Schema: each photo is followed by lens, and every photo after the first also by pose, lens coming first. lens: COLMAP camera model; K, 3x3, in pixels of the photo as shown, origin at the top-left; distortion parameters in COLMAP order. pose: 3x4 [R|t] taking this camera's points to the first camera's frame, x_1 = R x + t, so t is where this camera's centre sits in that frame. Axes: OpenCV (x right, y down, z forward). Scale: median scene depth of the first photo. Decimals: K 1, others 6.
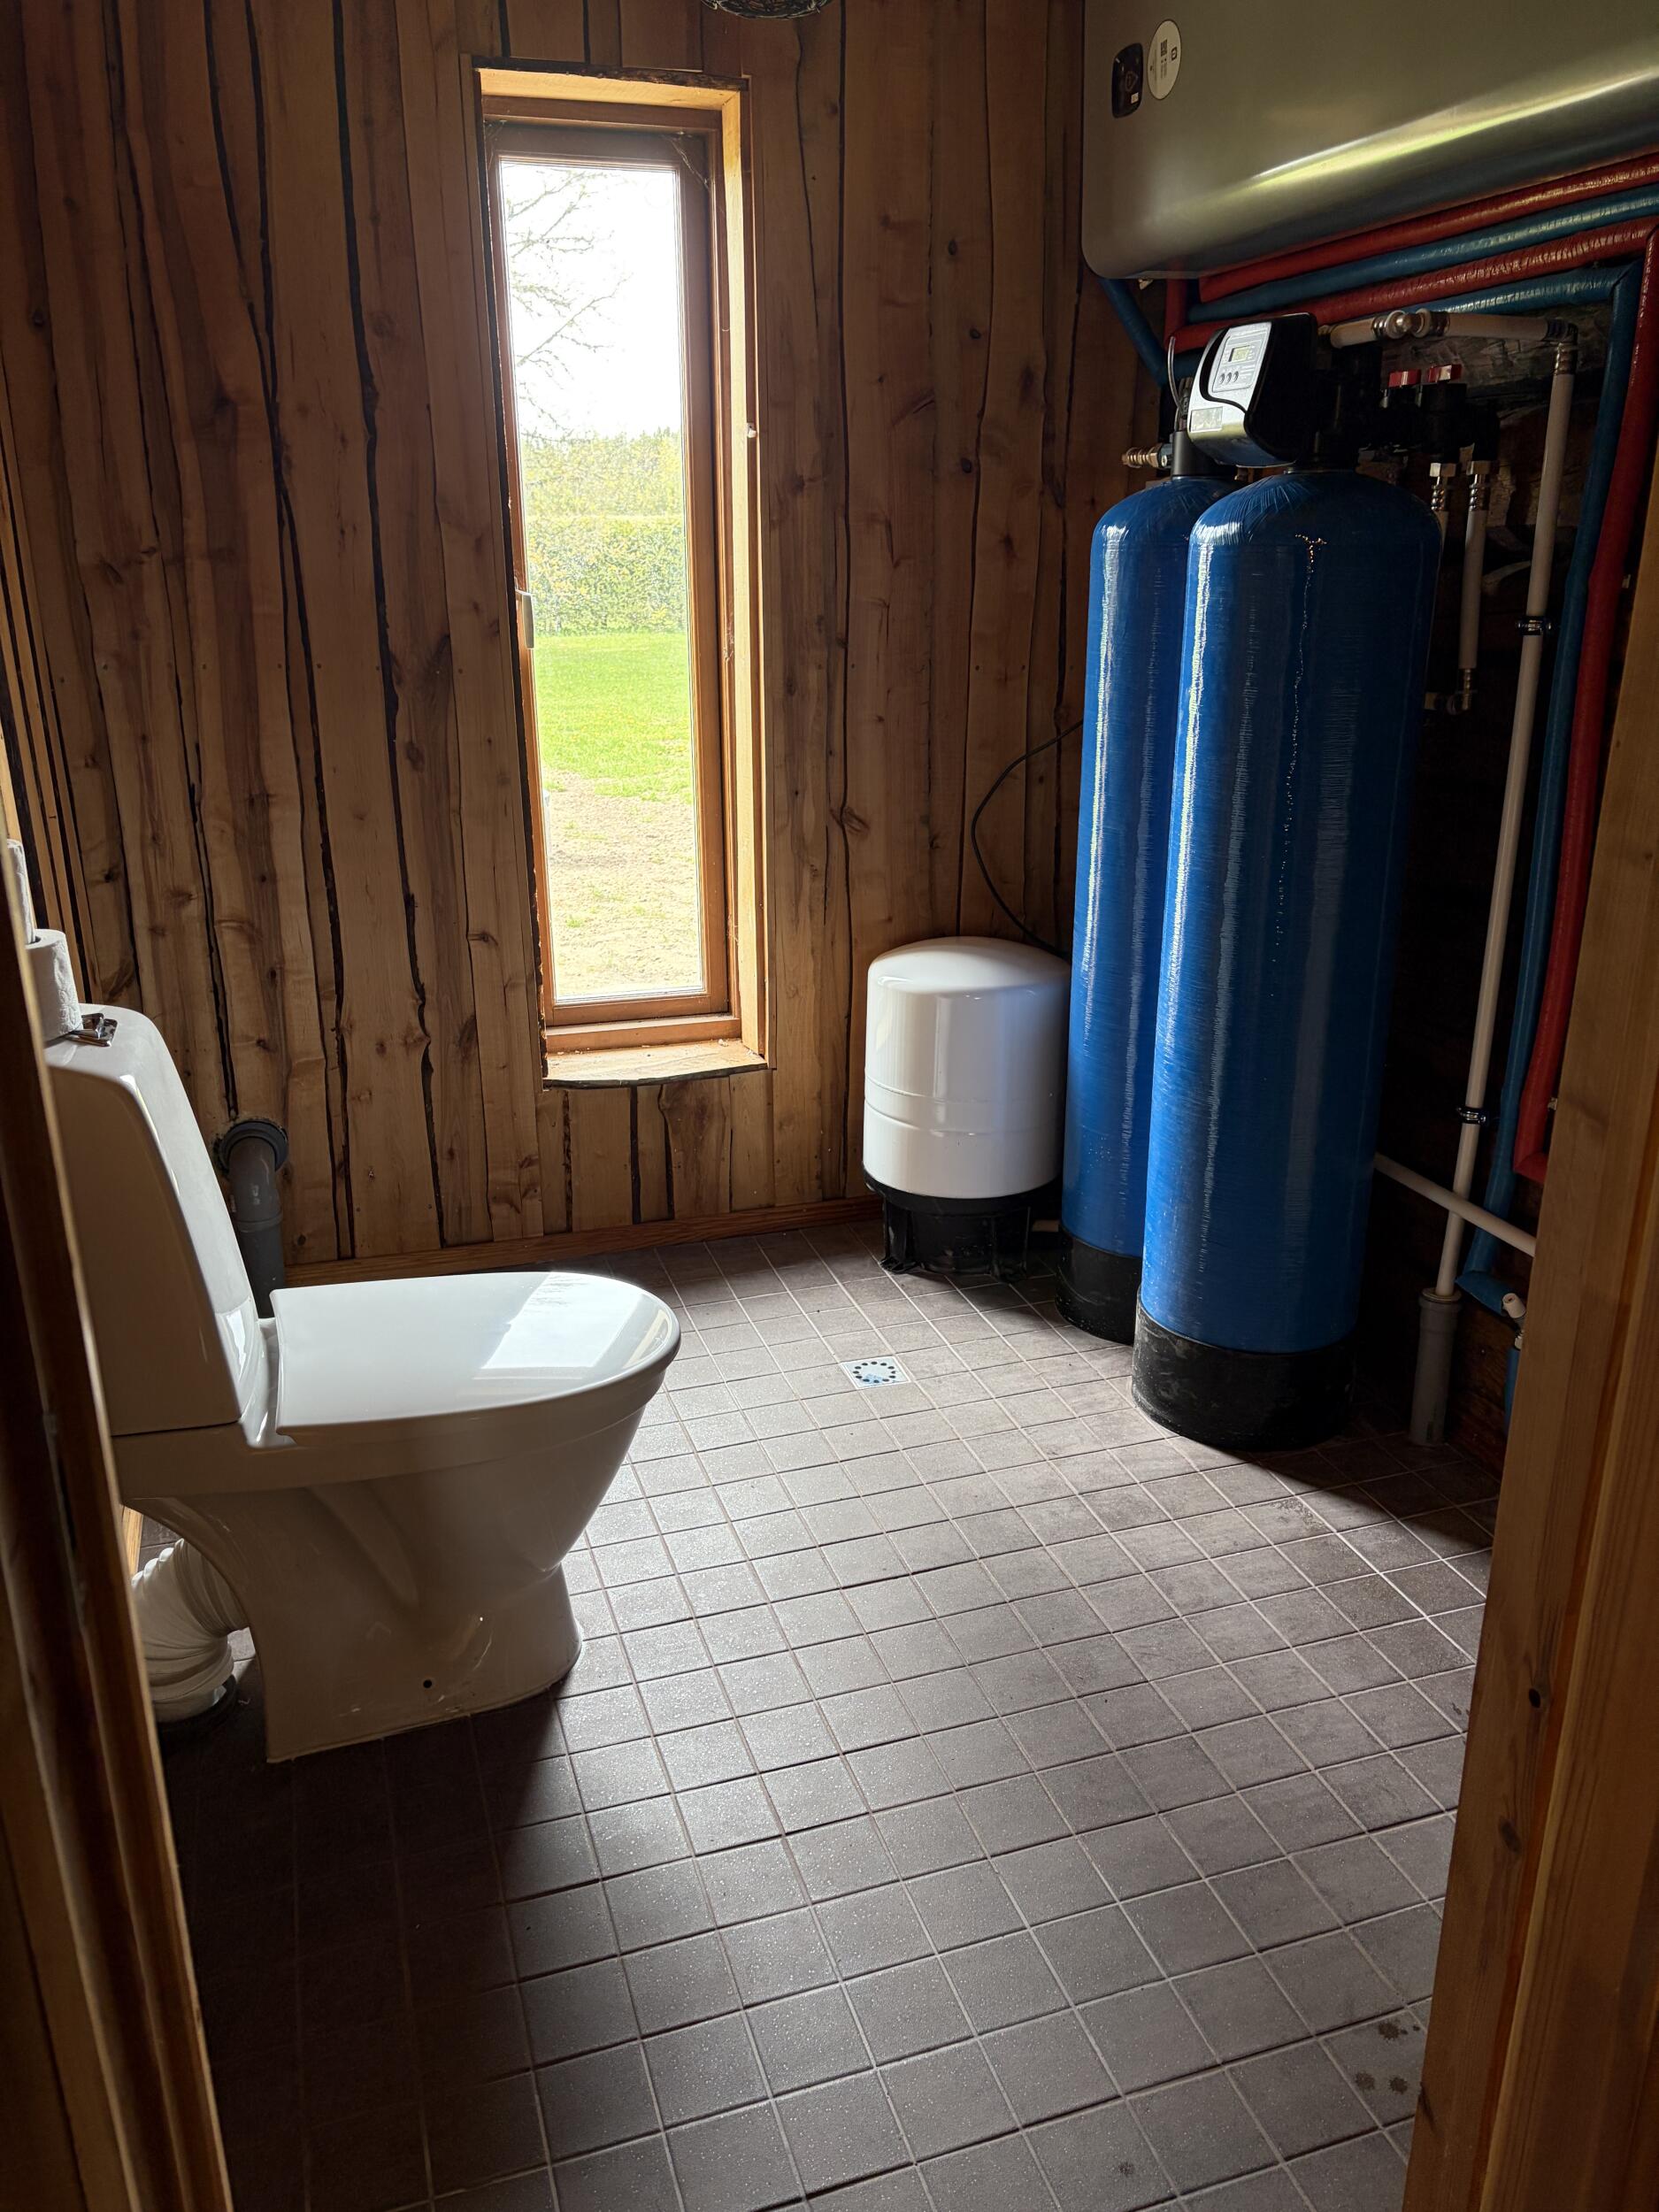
lens RADIAL K [[1624.5, 0, 829.5], [0, 1624.5, 1106.0], [0, 0, 1]] dist [-0.001321, 0.011942]
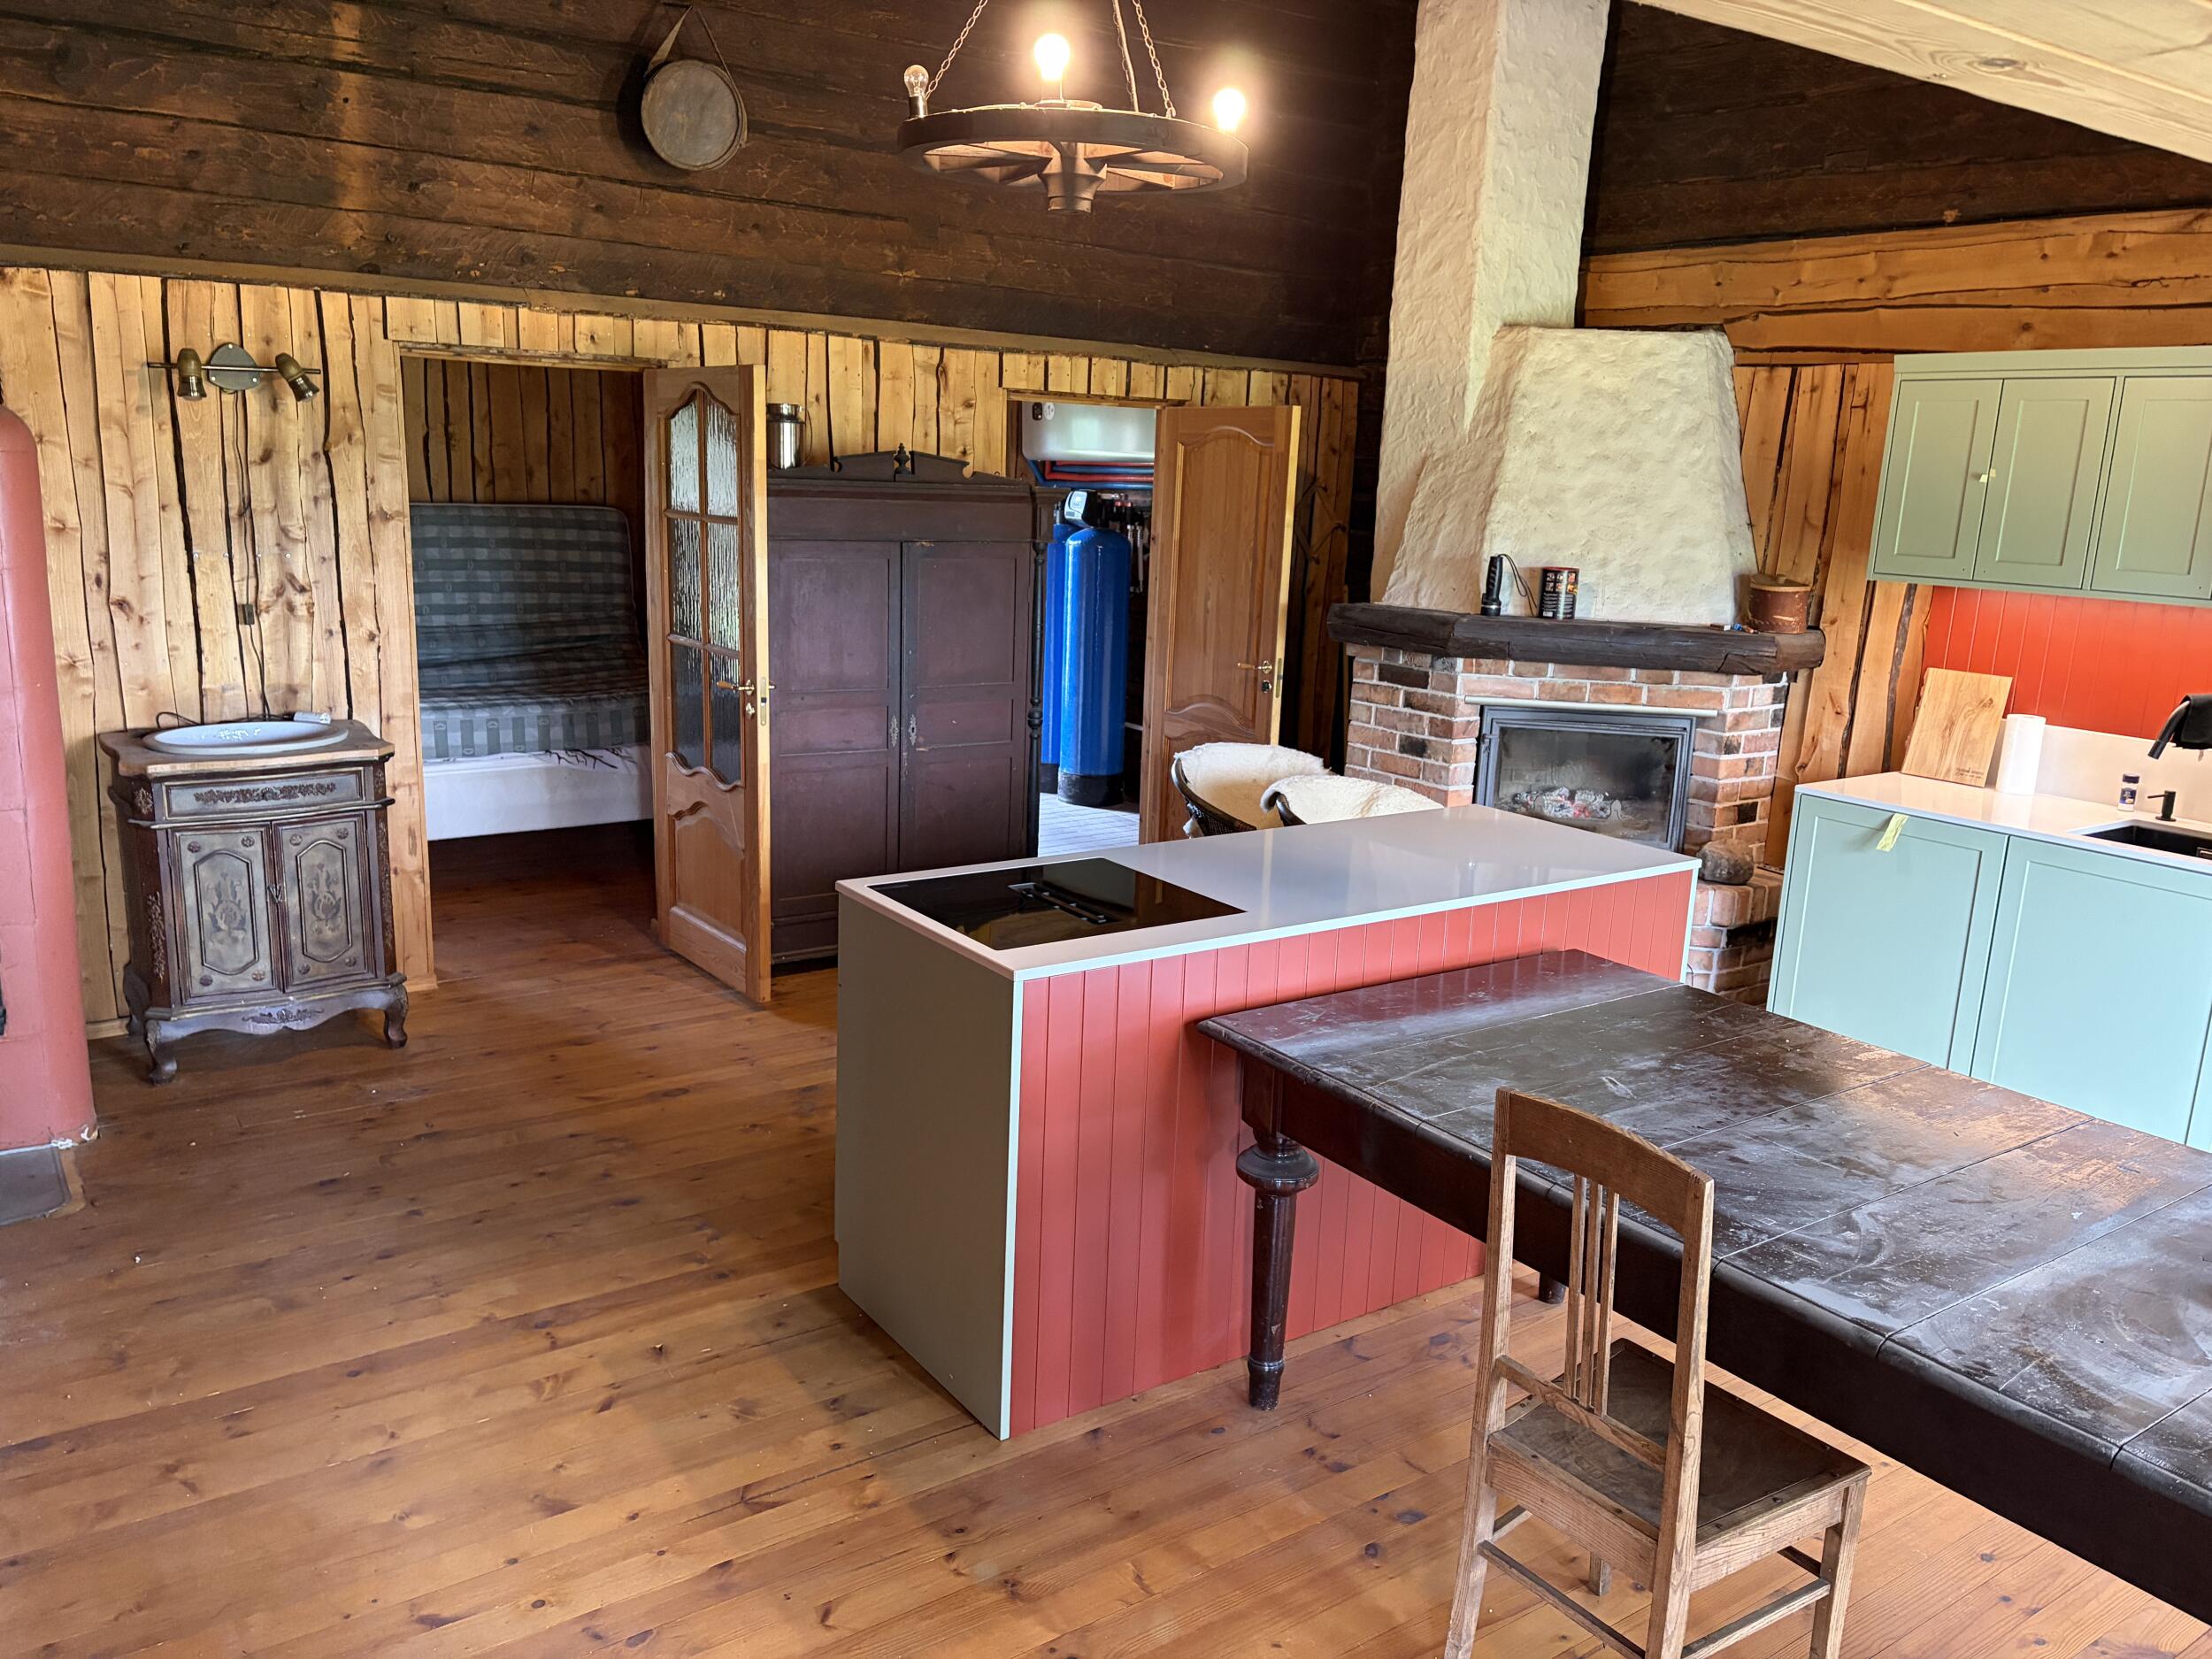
lens RADIAL K [[1624.5, 0, 1106.0], [0, 1624.5, 829.5], [0, 0, 1]] dist [-0.001321, 0.011942]
pose [[0.950620, -0.034049, 0.308483, -0.852826], [0.064347, 0.993988, -0.088582, 0.625002], [-0.303613, 0.104058, 0.947096, -2.448841]]
